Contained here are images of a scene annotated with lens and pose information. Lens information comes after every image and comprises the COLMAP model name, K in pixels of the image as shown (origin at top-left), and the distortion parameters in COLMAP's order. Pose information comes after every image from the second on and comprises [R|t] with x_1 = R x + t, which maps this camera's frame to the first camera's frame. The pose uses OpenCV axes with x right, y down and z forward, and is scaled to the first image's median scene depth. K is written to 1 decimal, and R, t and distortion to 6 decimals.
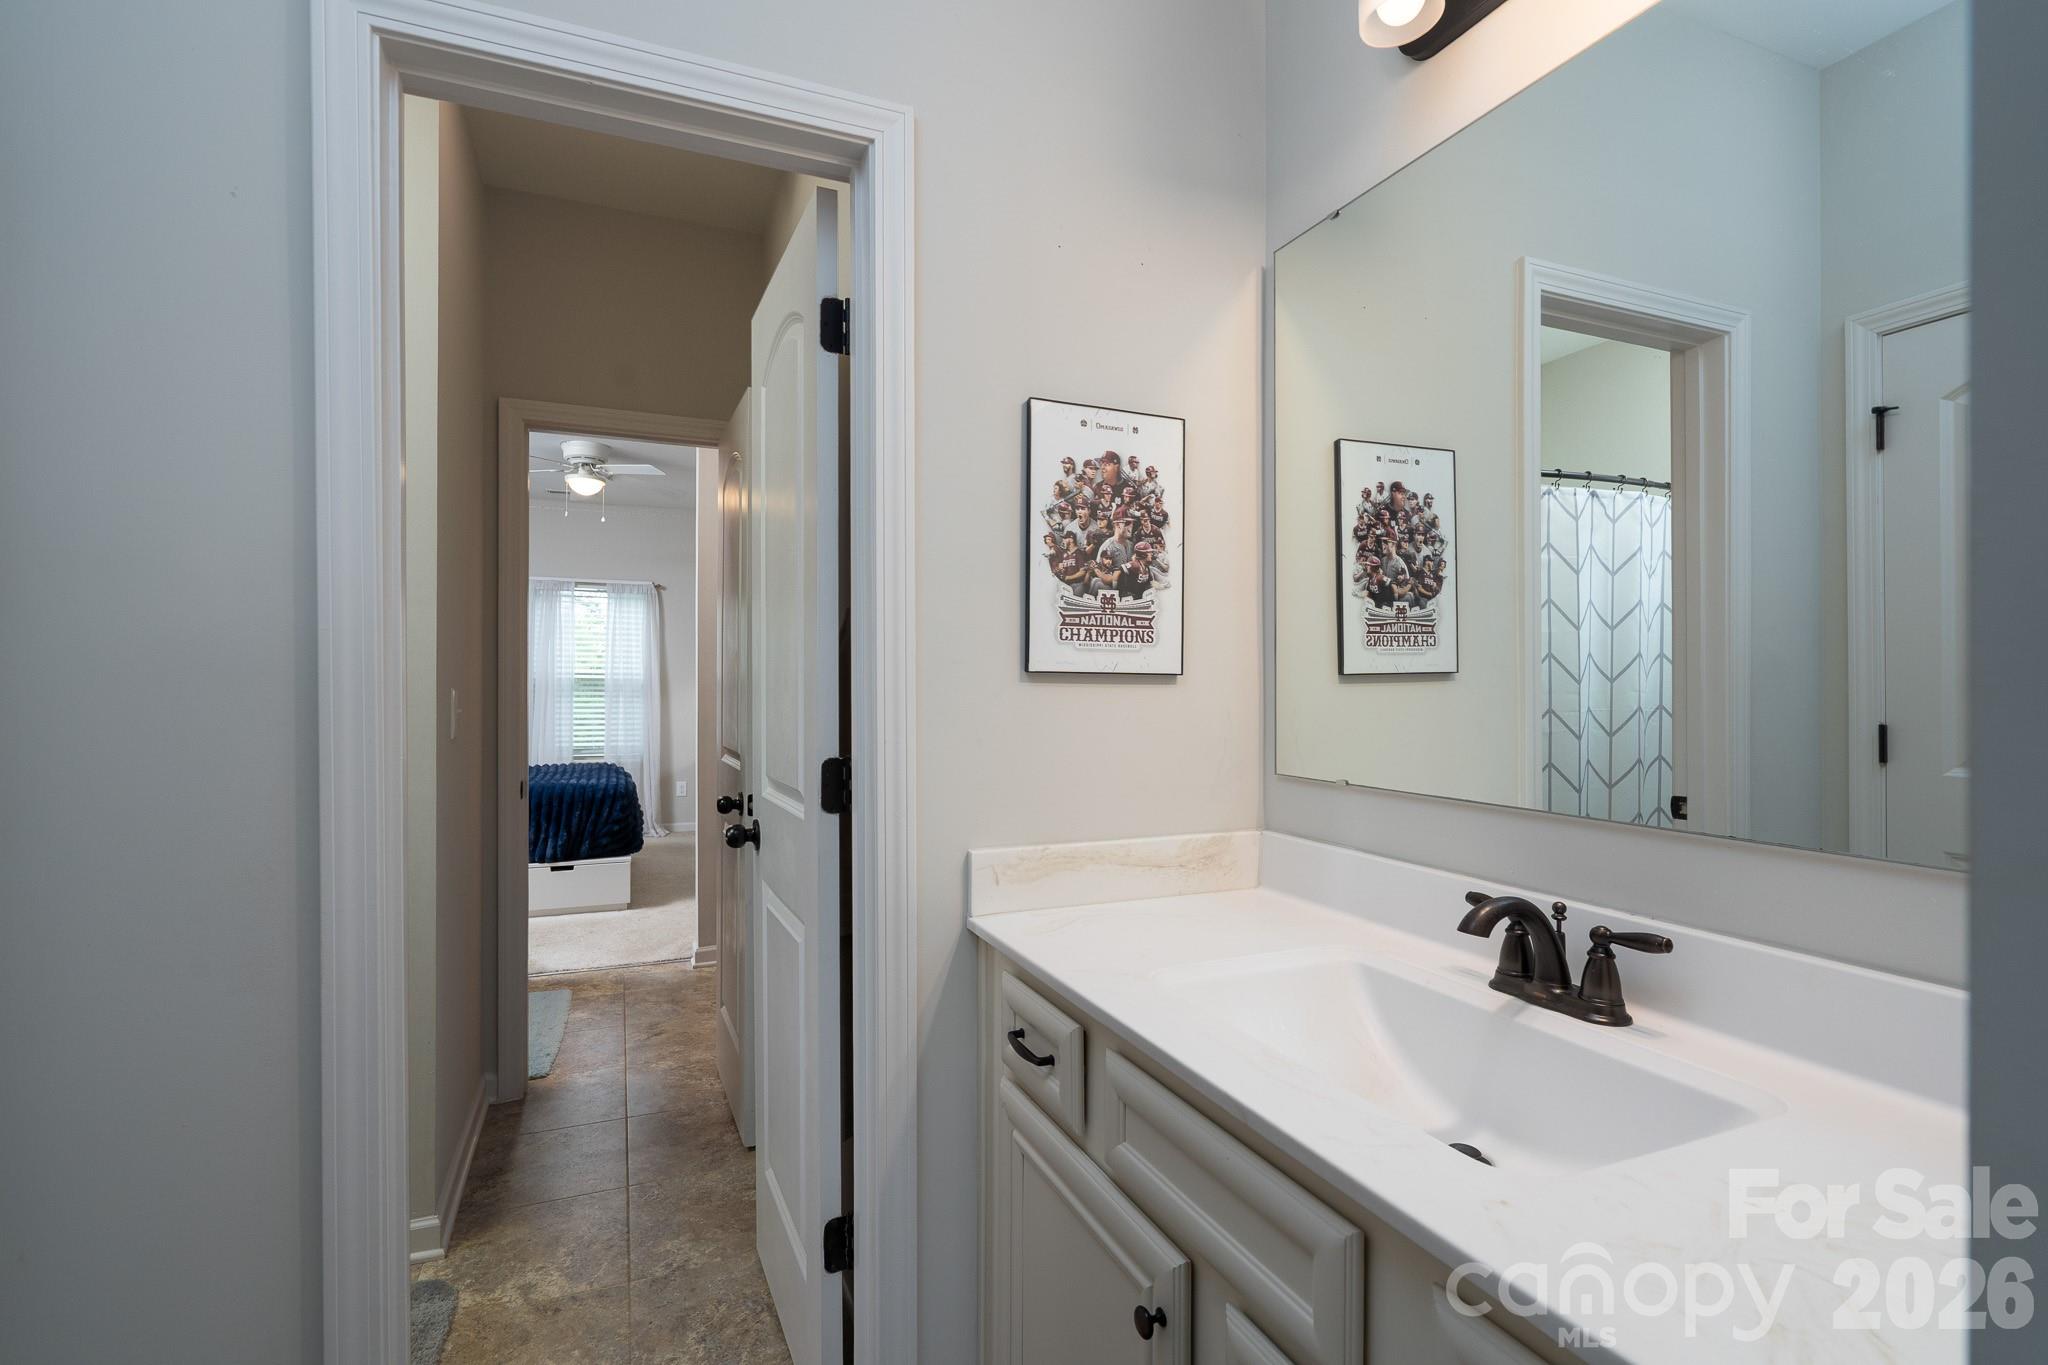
lens RADIAL K [[947.0, 0, 1027.7], [0, 947.0, 679.6], [0, 0, 1]] dist [-0.005713, 0.001689]
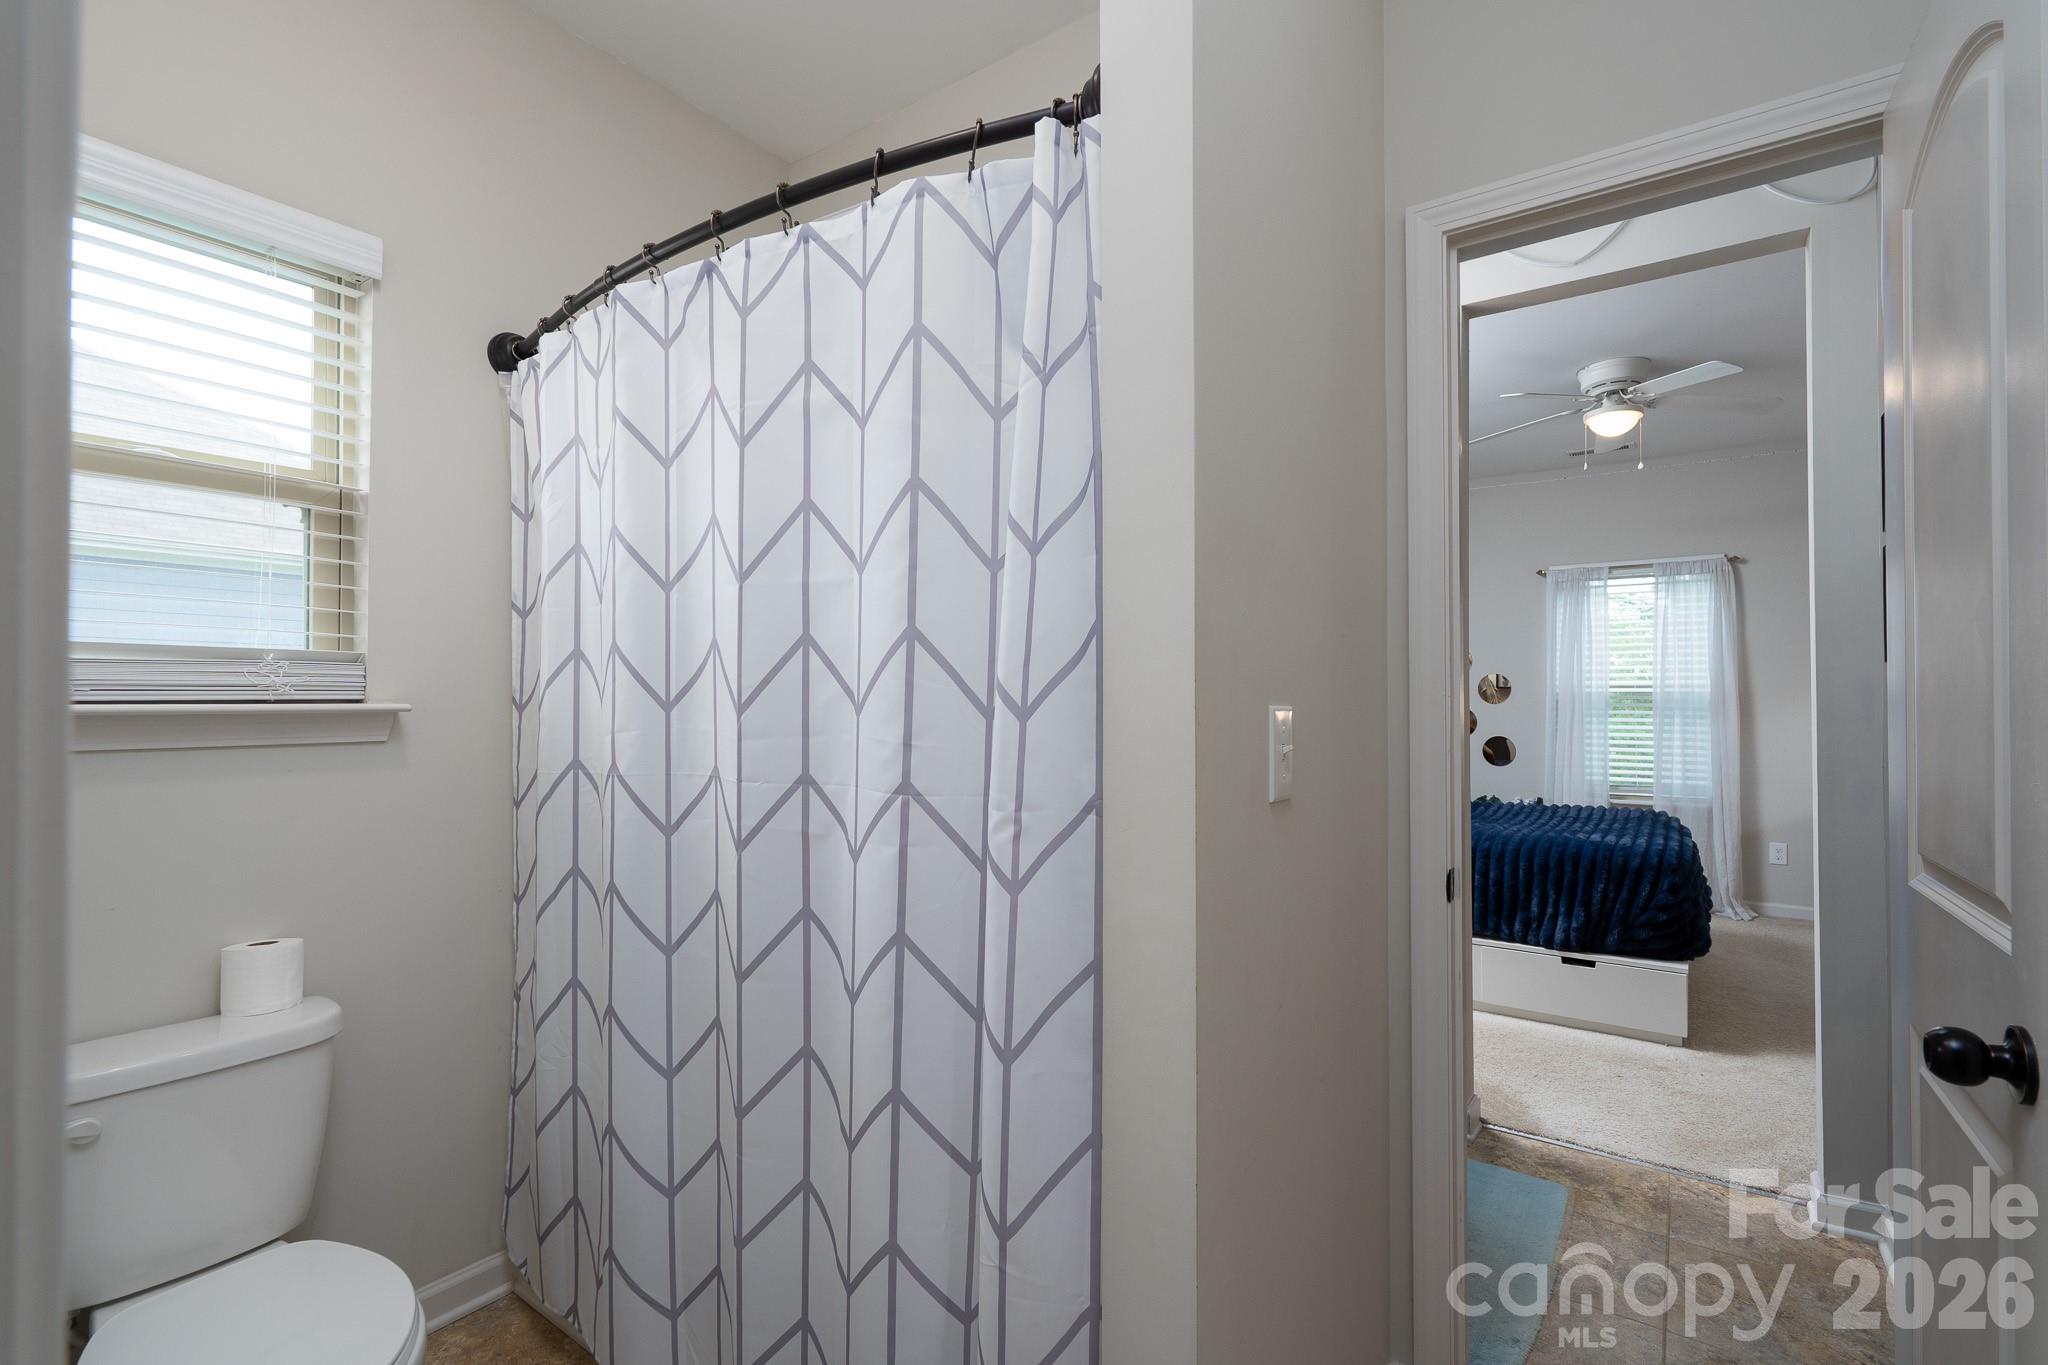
lens RADIAL K [[947.0, 0, 1033.5], [0, 947.0, 694.4], [0, 0, 1]] dist [-0.005713, 0.001689]
pose [[0.528392, -0.010952, -0.848930, -0.101035], [0.008245, 0.999936, -0.007768, 0.003201], [0.848961, -0.002895, 0.528448, 0.266791]]
